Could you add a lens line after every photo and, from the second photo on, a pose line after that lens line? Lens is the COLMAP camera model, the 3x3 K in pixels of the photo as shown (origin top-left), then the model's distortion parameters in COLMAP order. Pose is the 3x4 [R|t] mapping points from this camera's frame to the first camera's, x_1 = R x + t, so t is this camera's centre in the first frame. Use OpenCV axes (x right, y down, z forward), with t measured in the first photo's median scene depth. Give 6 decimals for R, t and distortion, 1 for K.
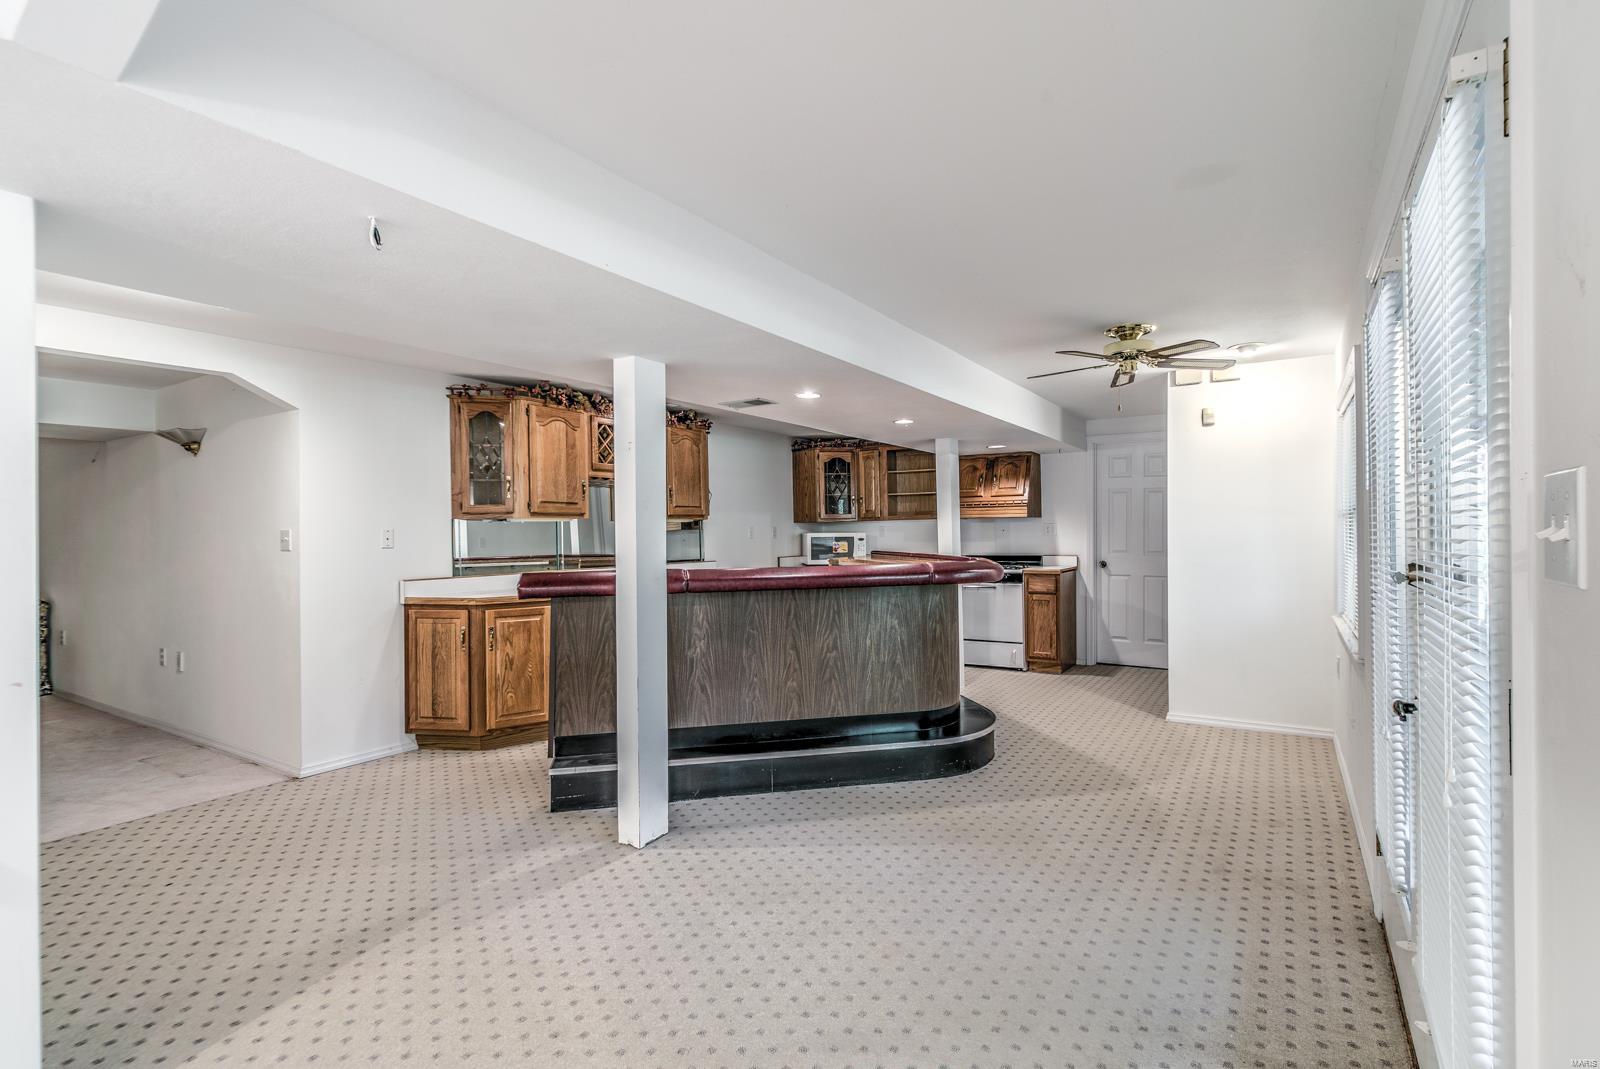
lens RADIAL K [[774.8, 0, 802.2], [0, 774.8, 530.0], [0, 0, 1]] dist [0.000254, -0.000458]
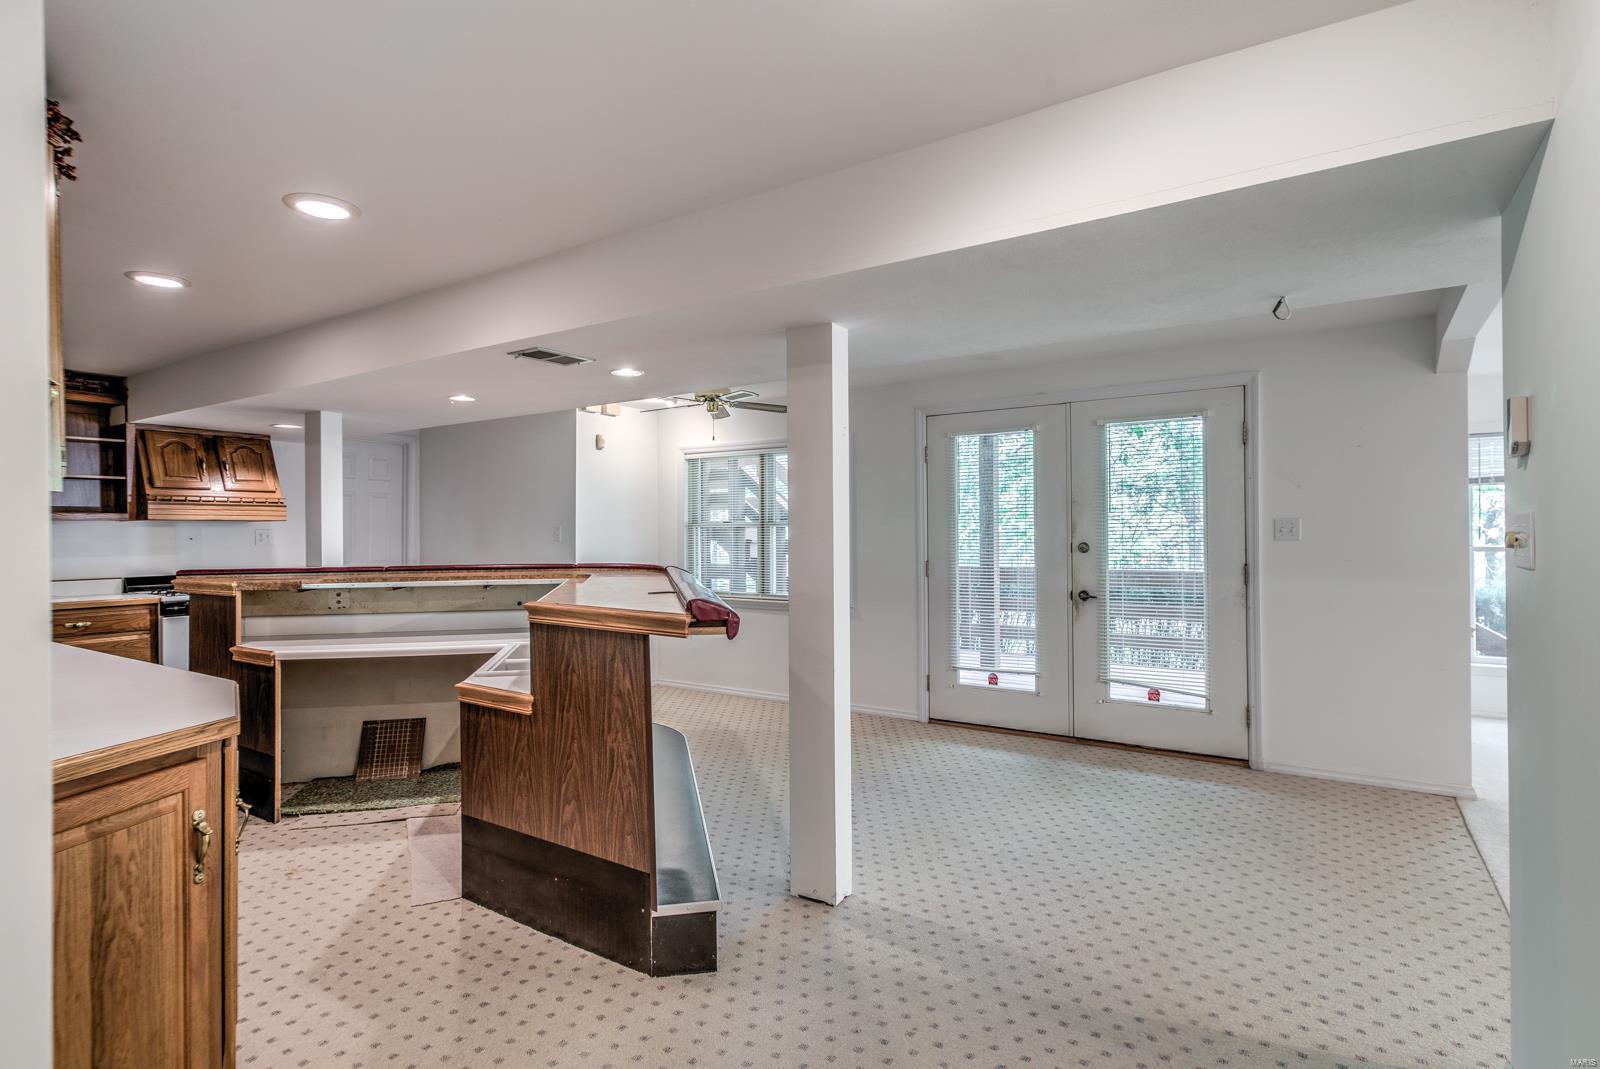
lens RADIAL K [[774.8, 0, 832.9], [0, 774.8, 532.5], [0, 0, 1]] dist [0.000254, -0.000458]
pose [[0.010067, 0.006714, 0.999927, -0.933704], [0.006561, 0.999955, -0.006780, 0.008063], [-0.999928, 0.006629, 0.010022, 0.866210]]
